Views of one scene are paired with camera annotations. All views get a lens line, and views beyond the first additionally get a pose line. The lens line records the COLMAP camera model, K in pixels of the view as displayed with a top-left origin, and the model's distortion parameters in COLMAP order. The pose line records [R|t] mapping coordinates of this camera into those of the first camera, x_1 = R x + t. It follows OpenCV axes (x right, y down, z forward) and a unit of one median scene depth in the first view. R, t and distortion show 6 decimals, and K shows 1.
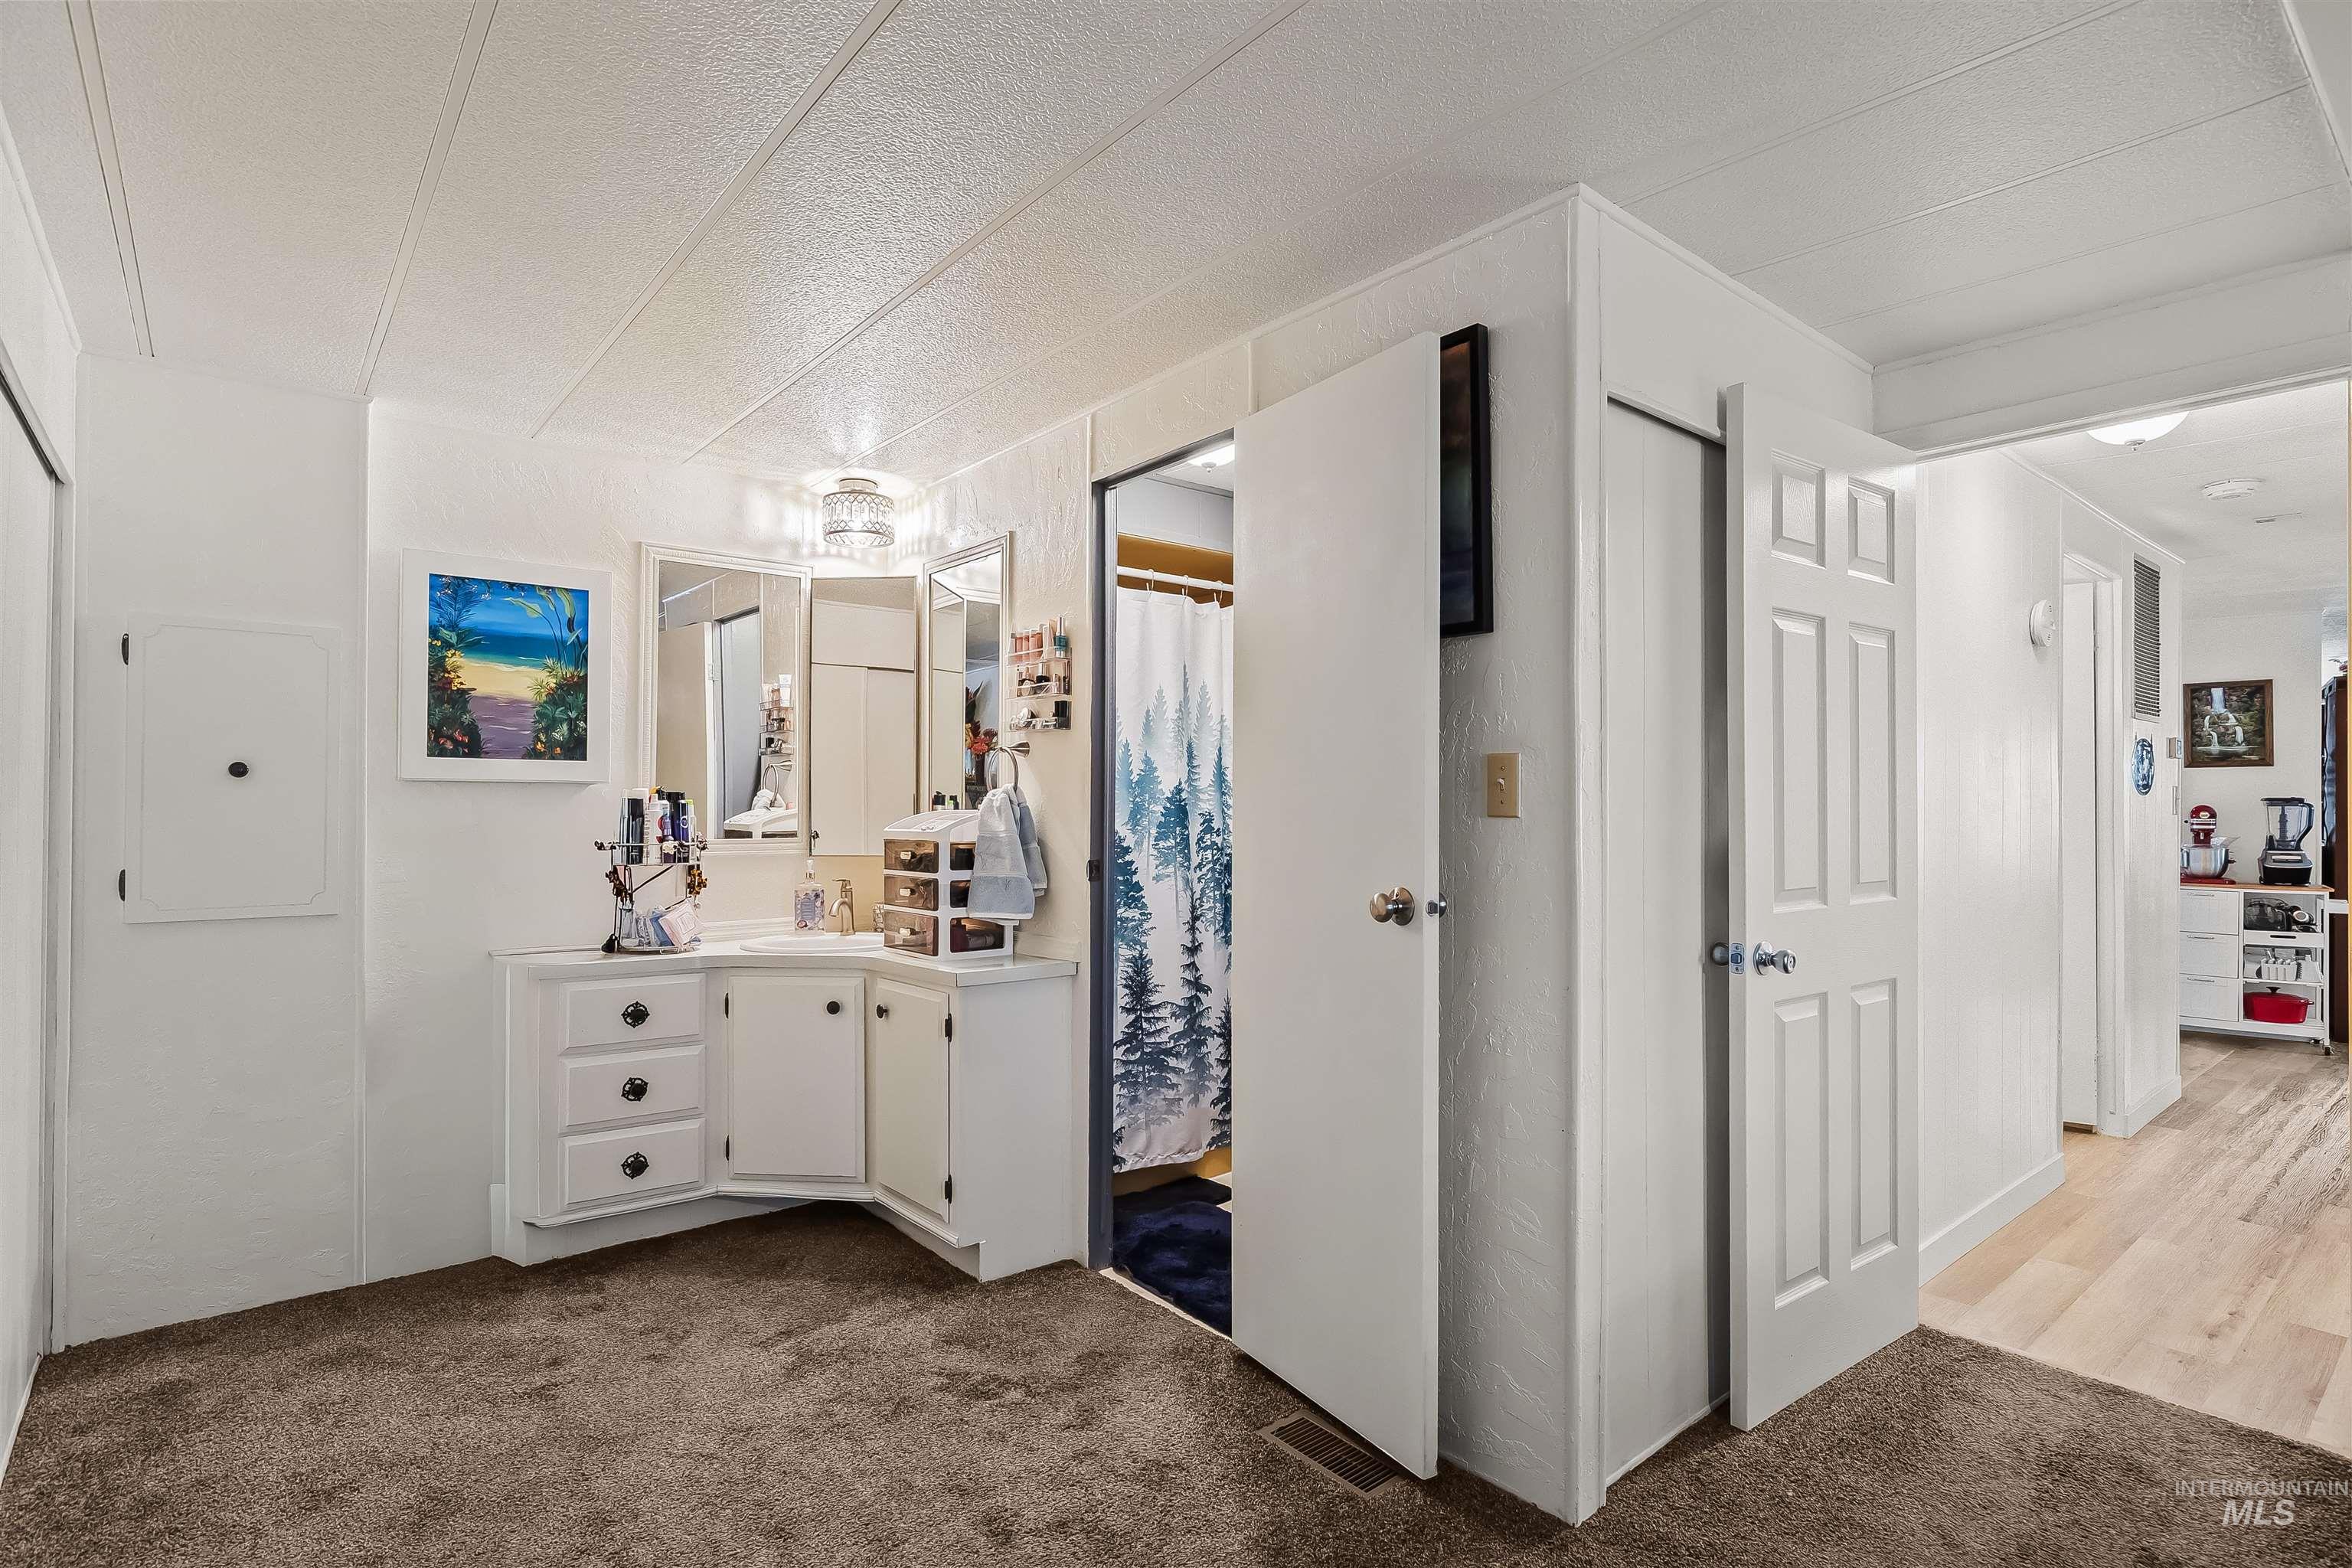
lens RADIAL K [[1160.5, 0, 1183.3], [0, 1160.5, 791.8], [0, 0, 1]] dist [-0.011995, 0.004134]
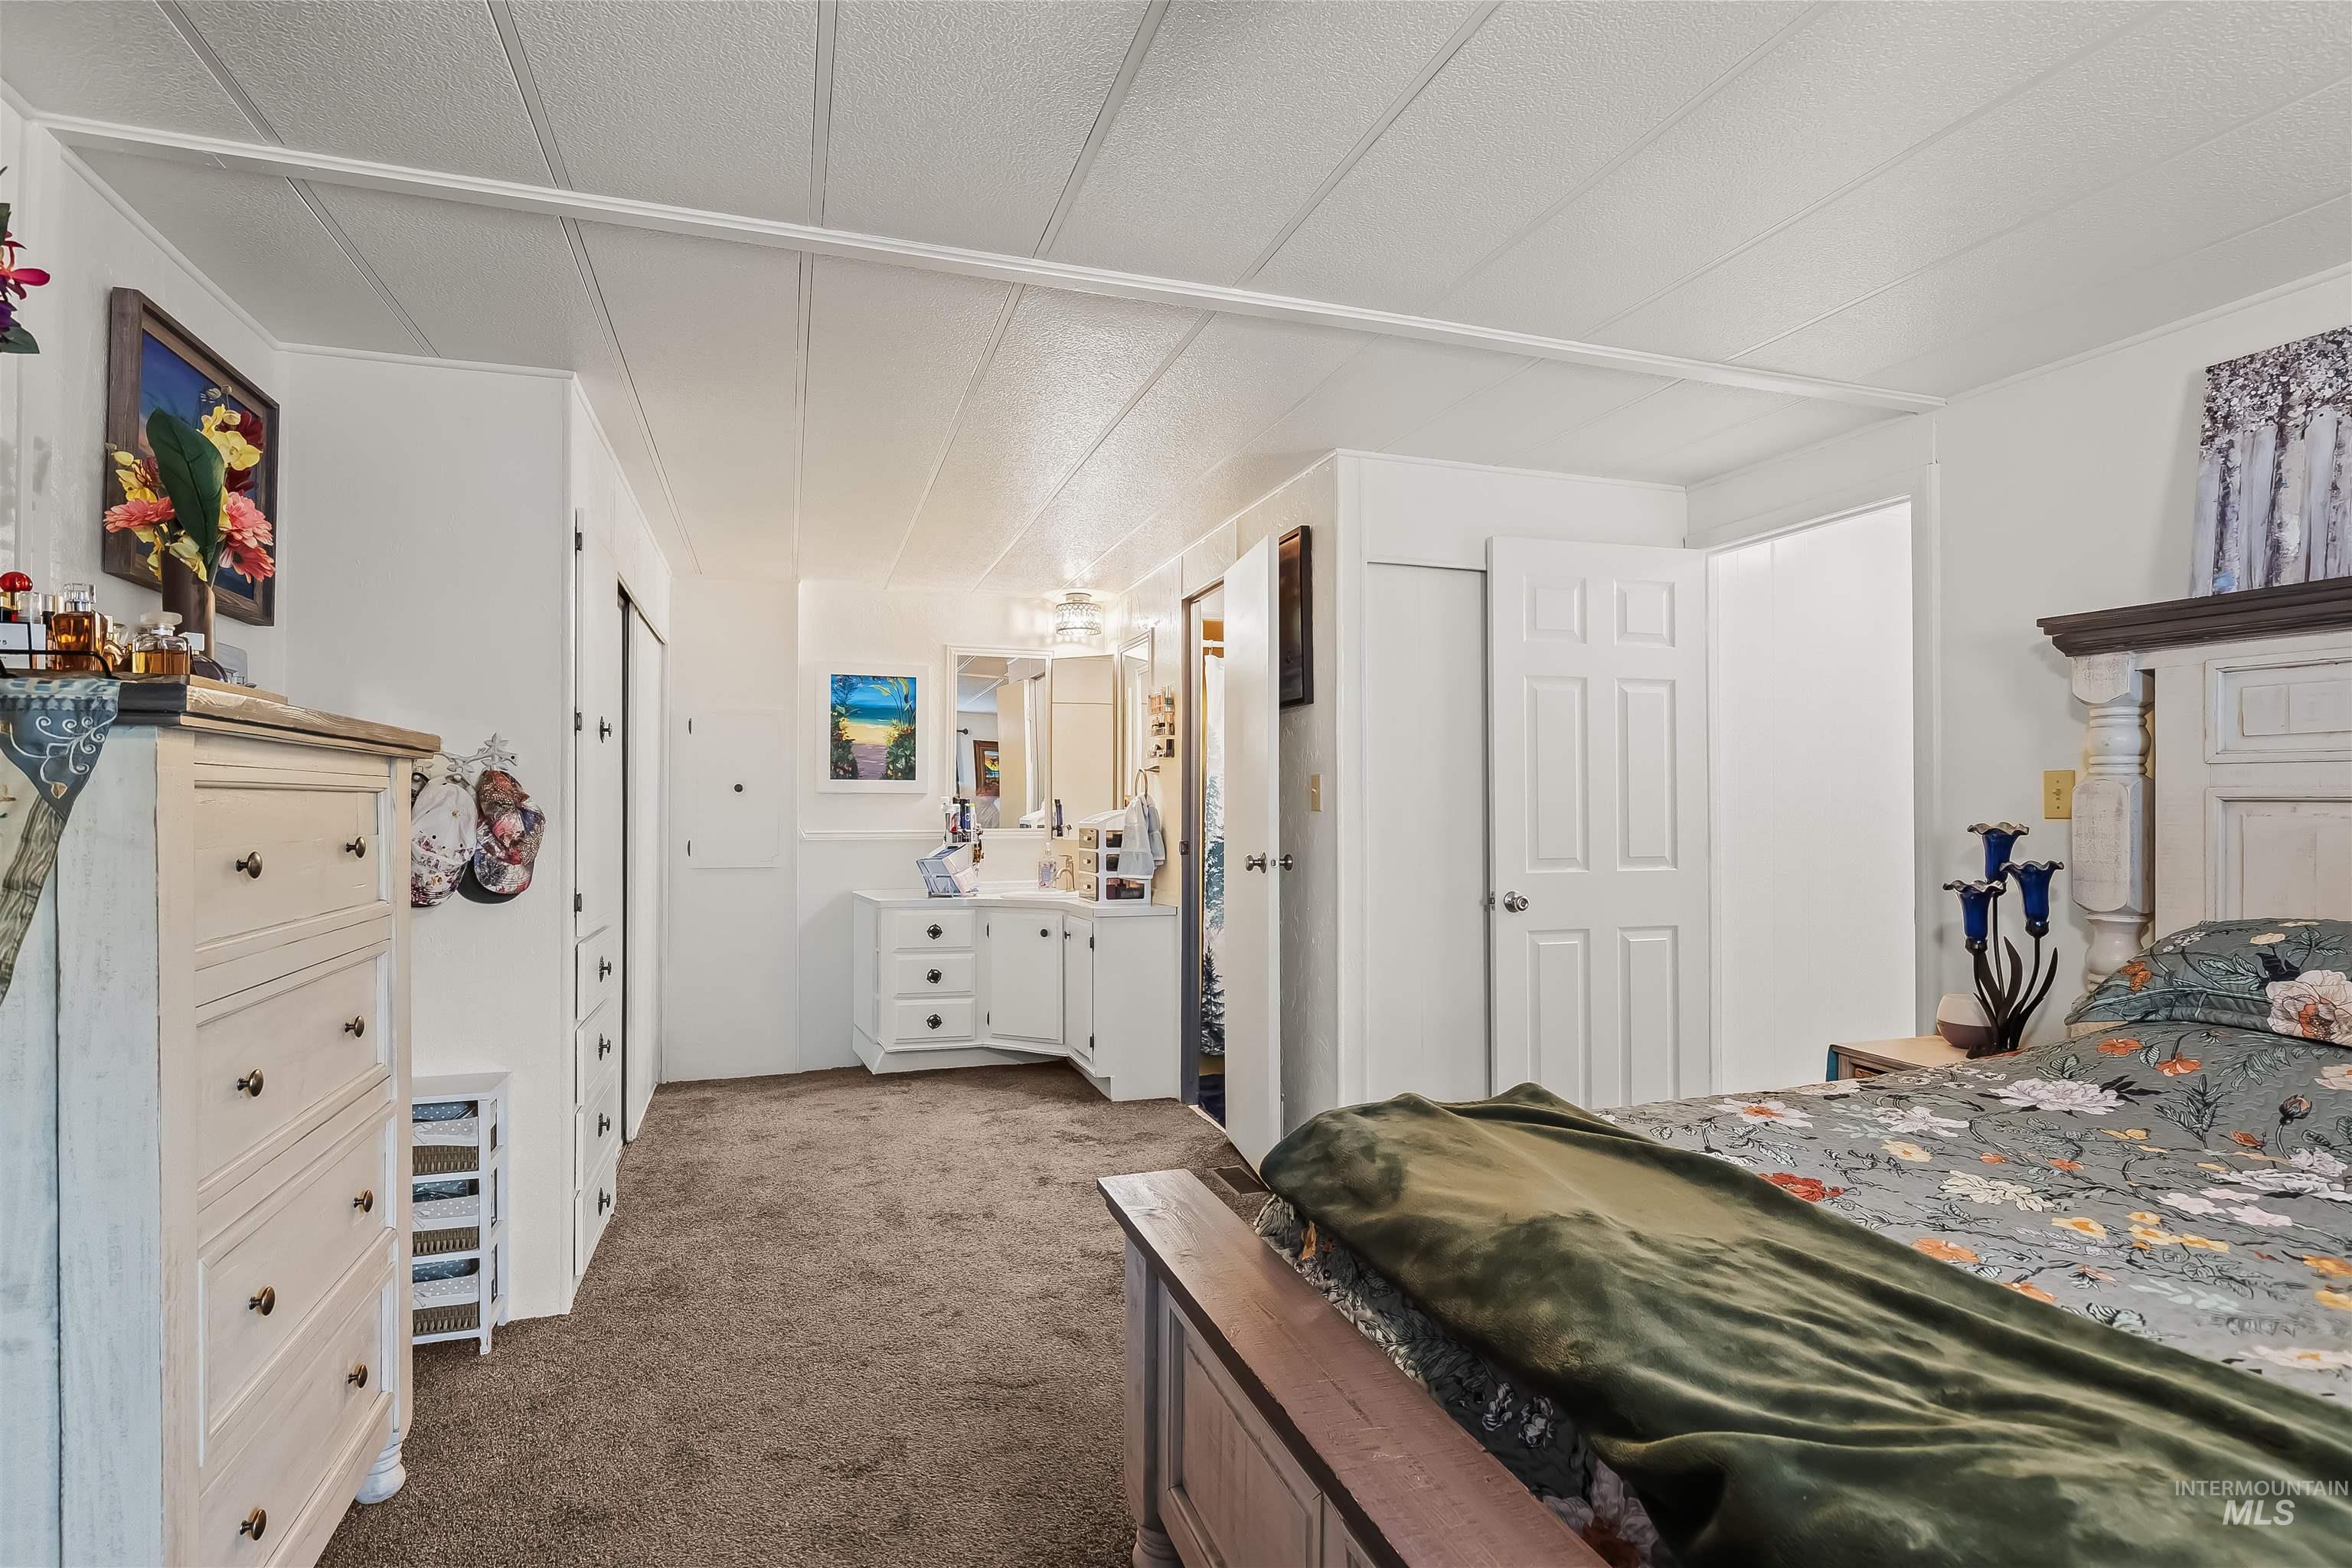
lens RADIAL K [[1160.5, 0, 1183.3], [0, 1160.5, 791.8], [0, 0, 1]] dist [-0.011995, 0.004134]
pose [[0.936136, -0.006643, -0.351574, 0.455798], [0.004700, 0.999969, -0.006381, 0.002105], [0.351605, 0.004321, 0.936138, -0.447215]]
